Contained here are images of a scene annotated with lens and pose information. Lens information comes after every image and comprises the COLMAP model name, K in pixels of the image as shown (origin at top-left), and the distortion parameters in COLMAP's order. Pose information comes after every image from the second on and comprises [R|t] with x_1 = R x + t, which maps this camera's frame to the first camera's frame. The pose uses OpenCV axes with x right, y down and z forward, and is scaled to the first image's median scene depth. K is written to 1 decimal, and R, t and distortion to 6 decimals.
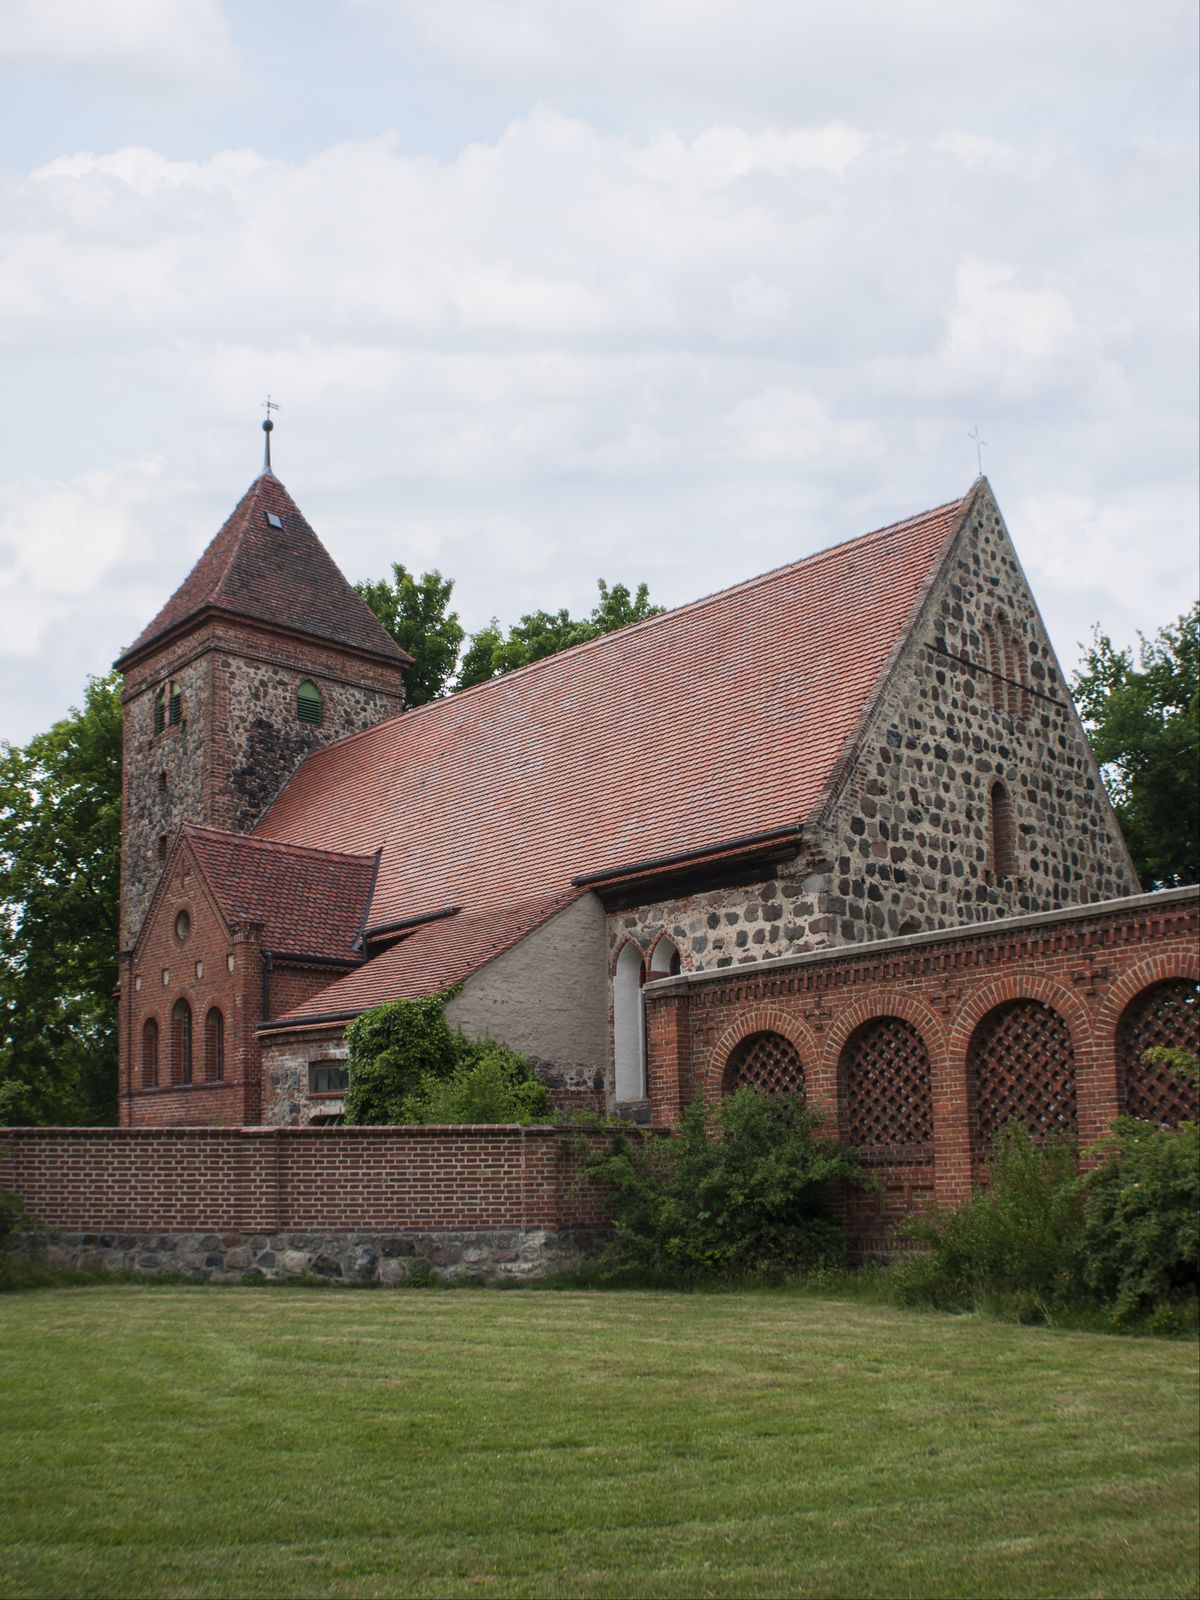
lens RADIAL K [[1595.0, 0, 544.5], [0, 1595.0, 874.4], [0, 0, 1]] dist [-0.163845, 0.000000]
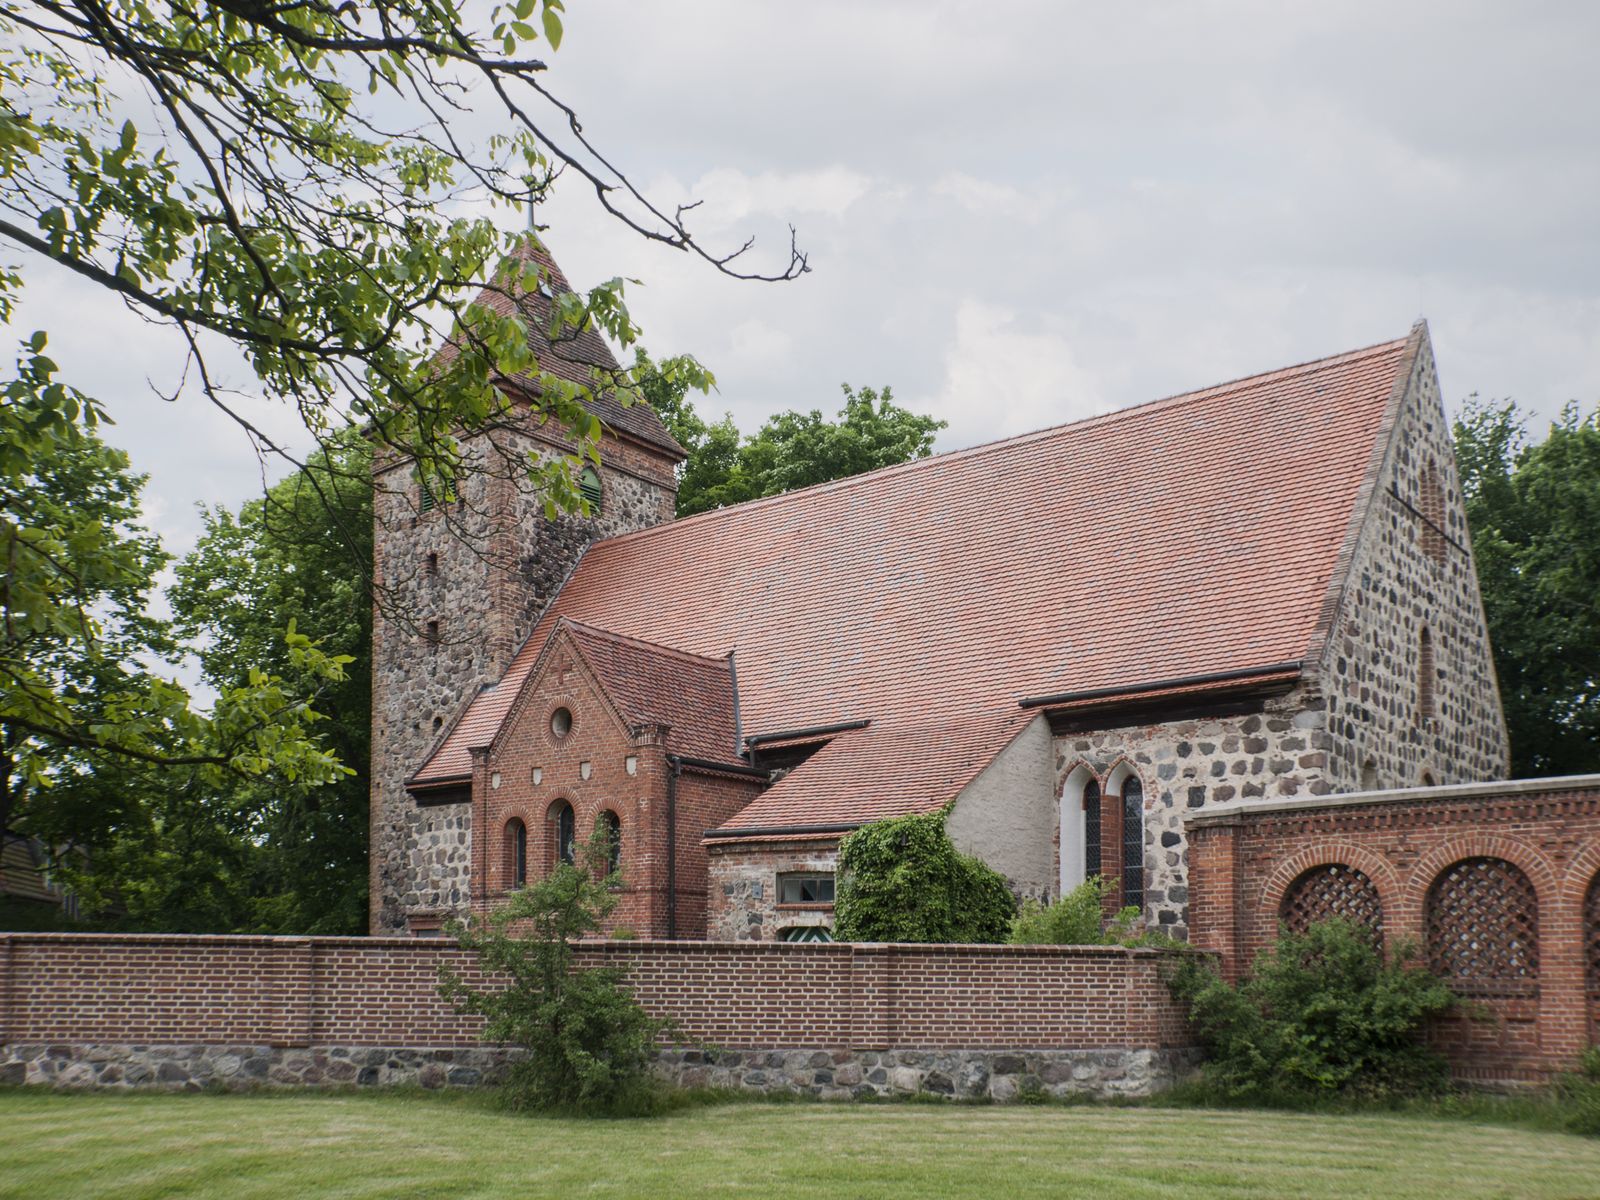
lens RADIAL K [[1601.4, 0, 791.8], [0, 1601.4, 827.8], [0, 0, 1]] dist [0.001197, 0.000000]
pose [[0.985830, 0.038142, 0.163353, -0.311212], [-0.053668, 0.994338, 0.091715, -0.001886], [-0.158930, -0.099183, 0.982295, 0.018752]]
